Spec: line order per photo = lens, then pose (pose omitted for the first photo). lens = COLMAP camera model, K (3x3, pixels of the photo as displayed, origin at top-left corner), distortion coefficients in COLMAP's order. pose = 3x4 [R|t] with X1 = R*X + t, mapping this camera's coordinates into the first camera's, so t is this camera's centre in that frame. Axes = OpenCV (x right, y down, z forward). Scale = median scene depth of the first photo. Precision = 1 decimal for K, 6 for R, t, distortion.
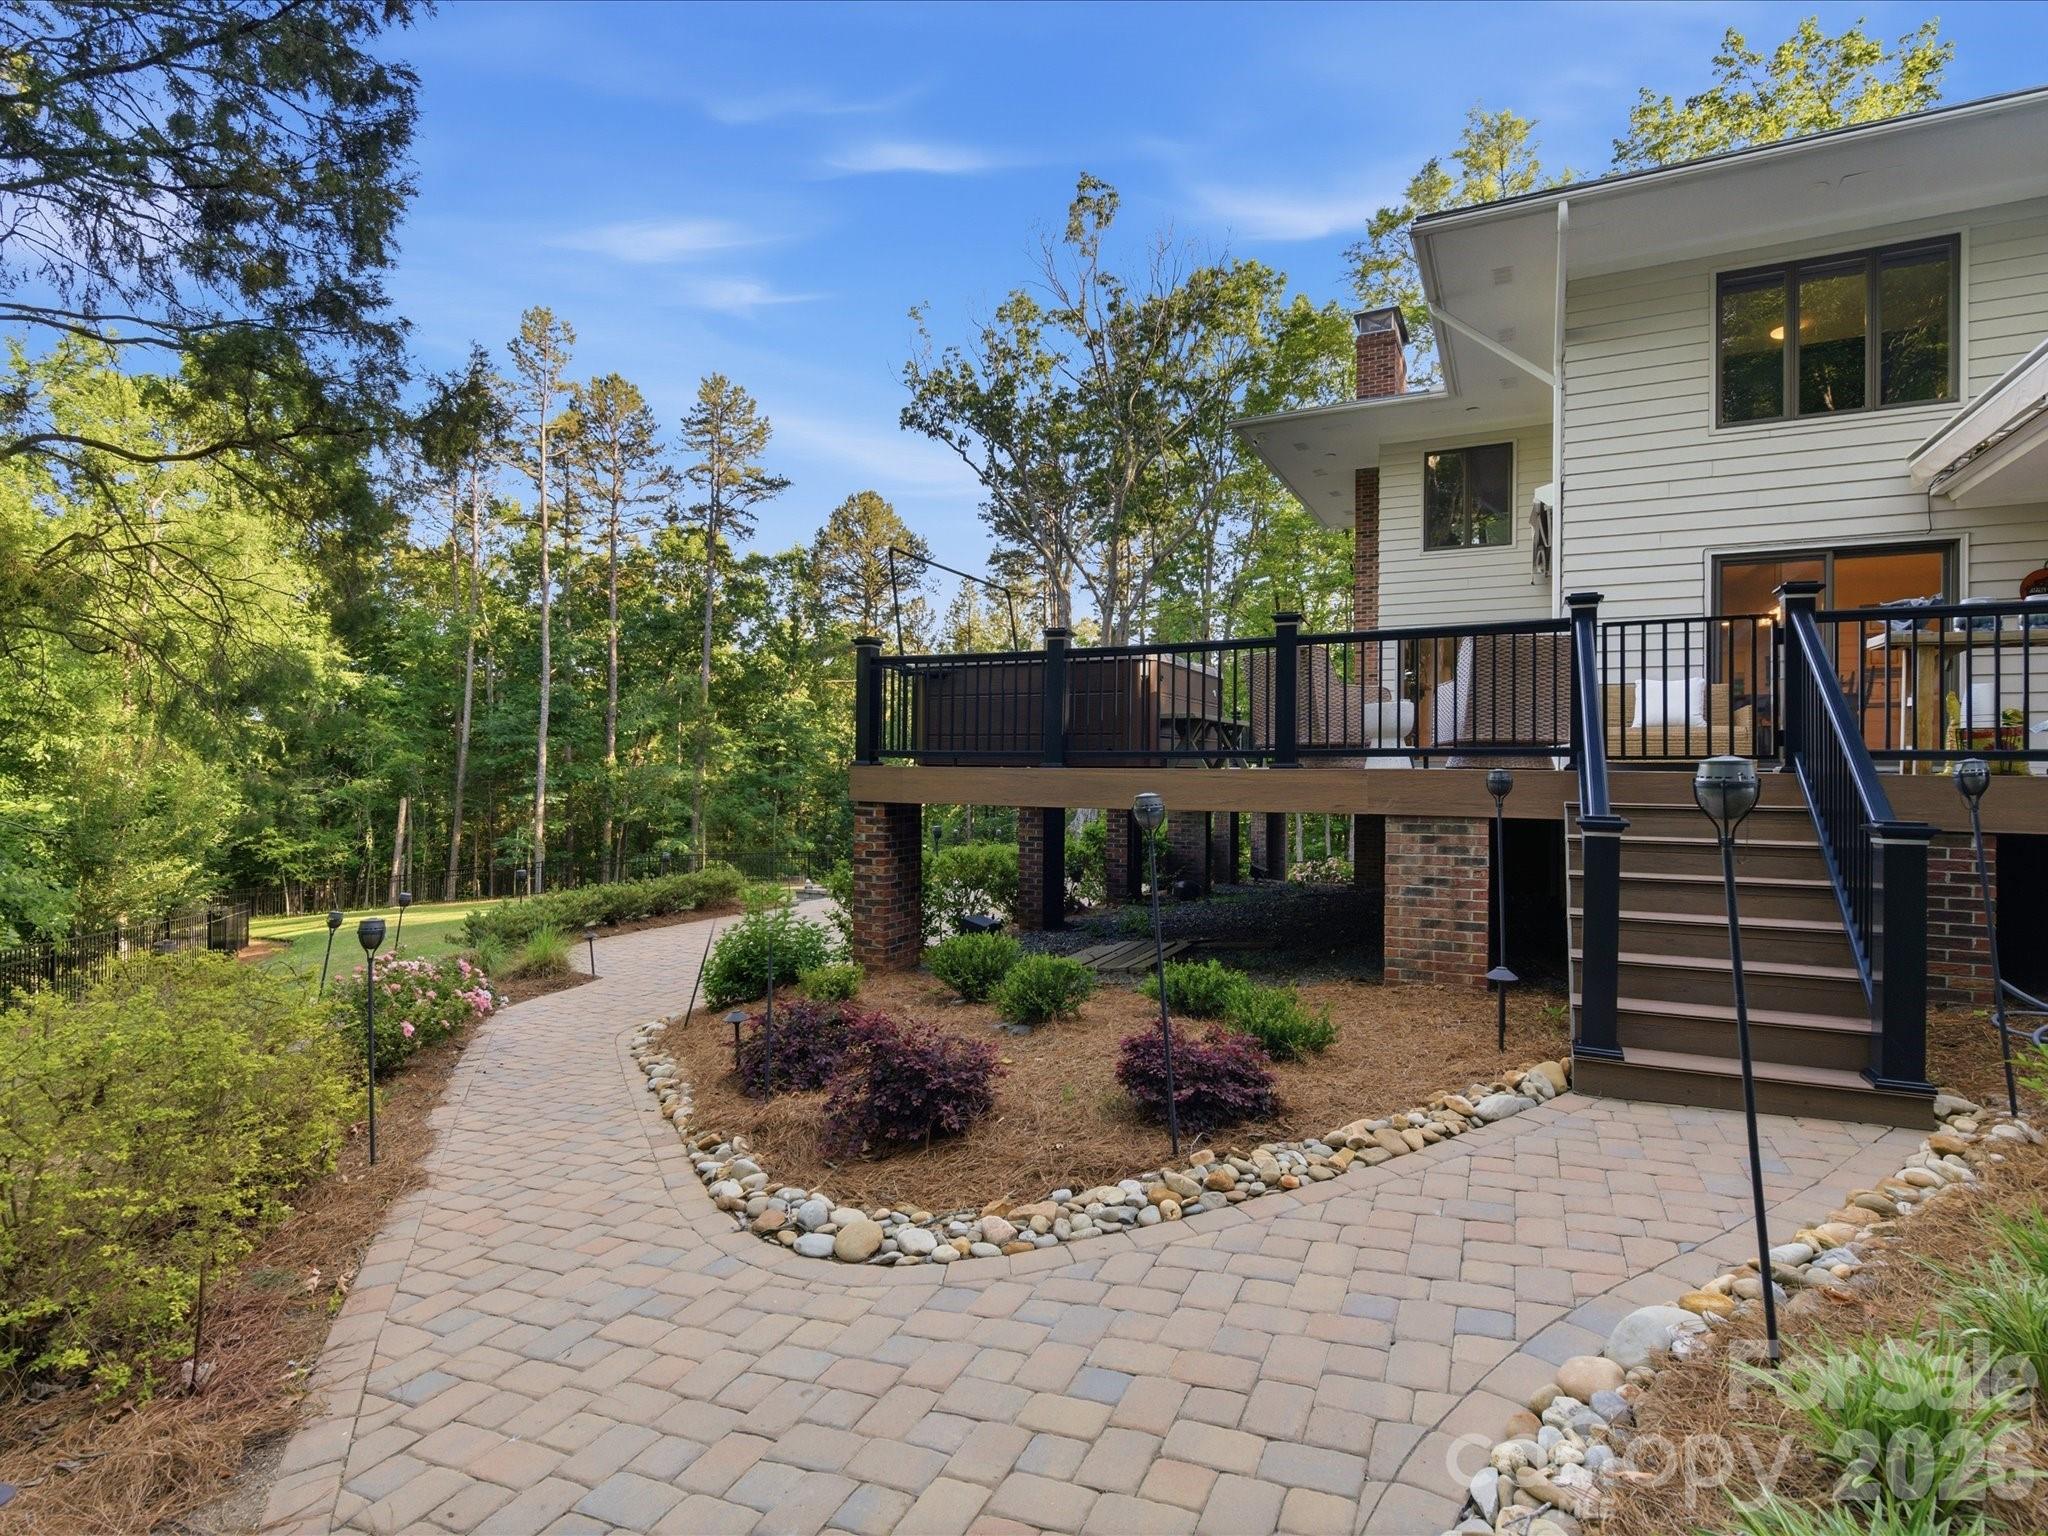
lens RADIAL K [[1038.9, 0, 1012.0], [0, 1038.9, 771.0], [0, 0, 1]] dist [0.000006, 0.000013]
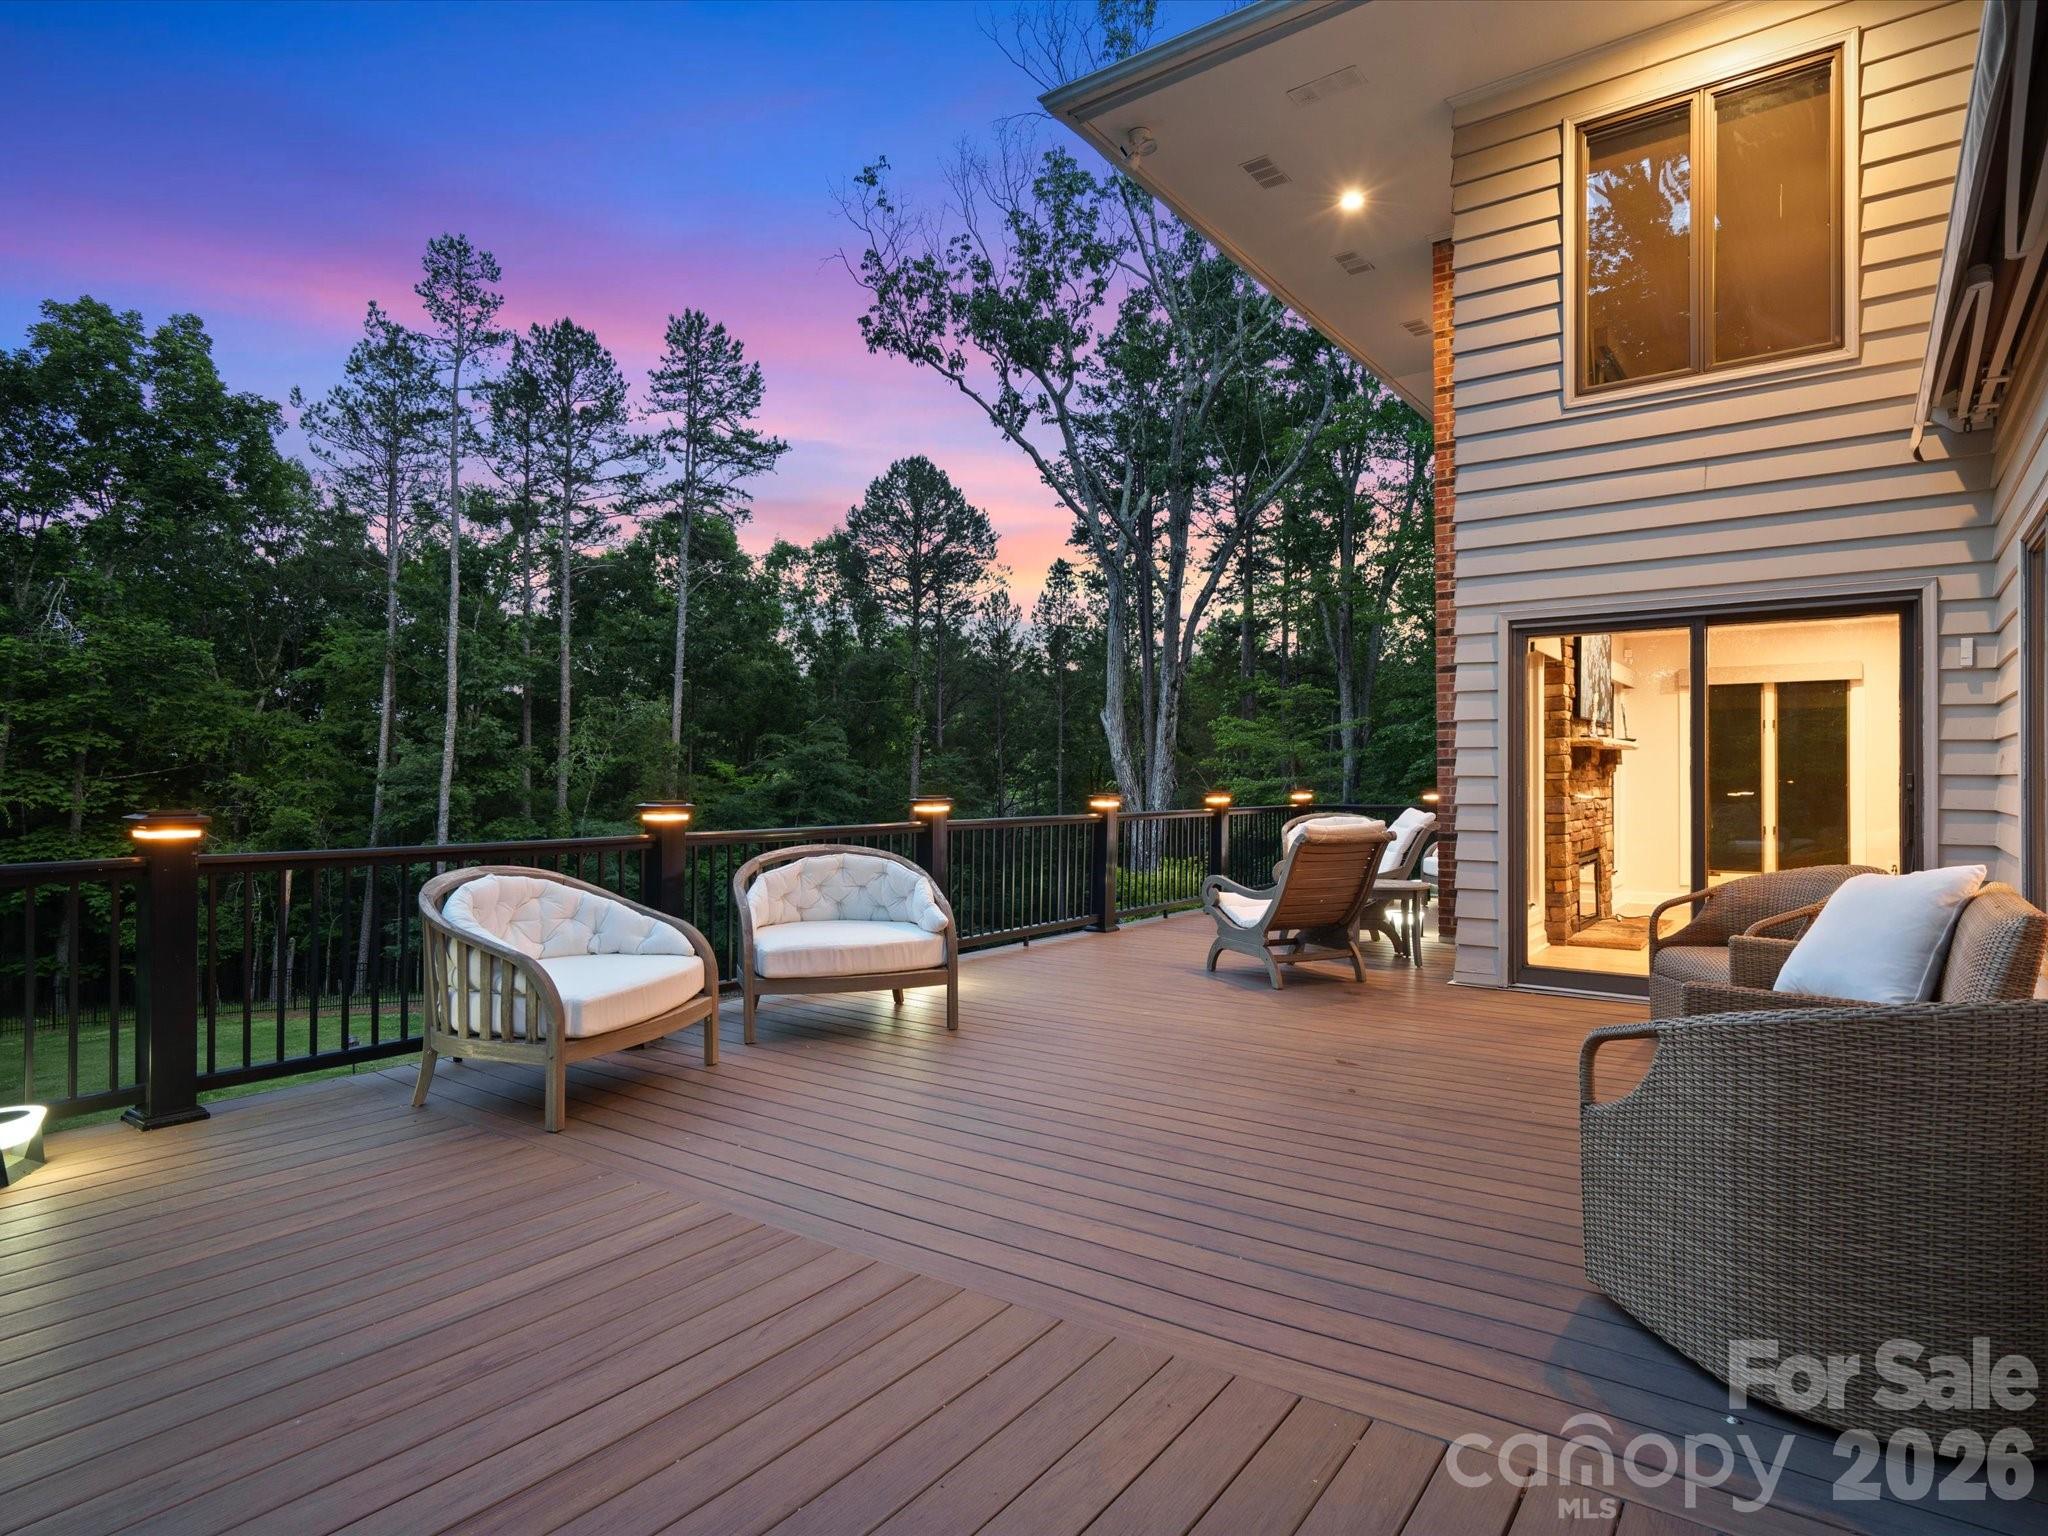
lens RADIAL K [[1139.1, 0, 1019.6], [0, 1139.1, 774.5], [0, 0, 1]] dist [0.003410, 0.000893]
pose [[0.985191, -0.008668, -0.171241, 0.097337], [0.007668, 0.999949, -0.006496, -0.029452], [0.171288, 0.005087, 0.985208, 0.206239]]
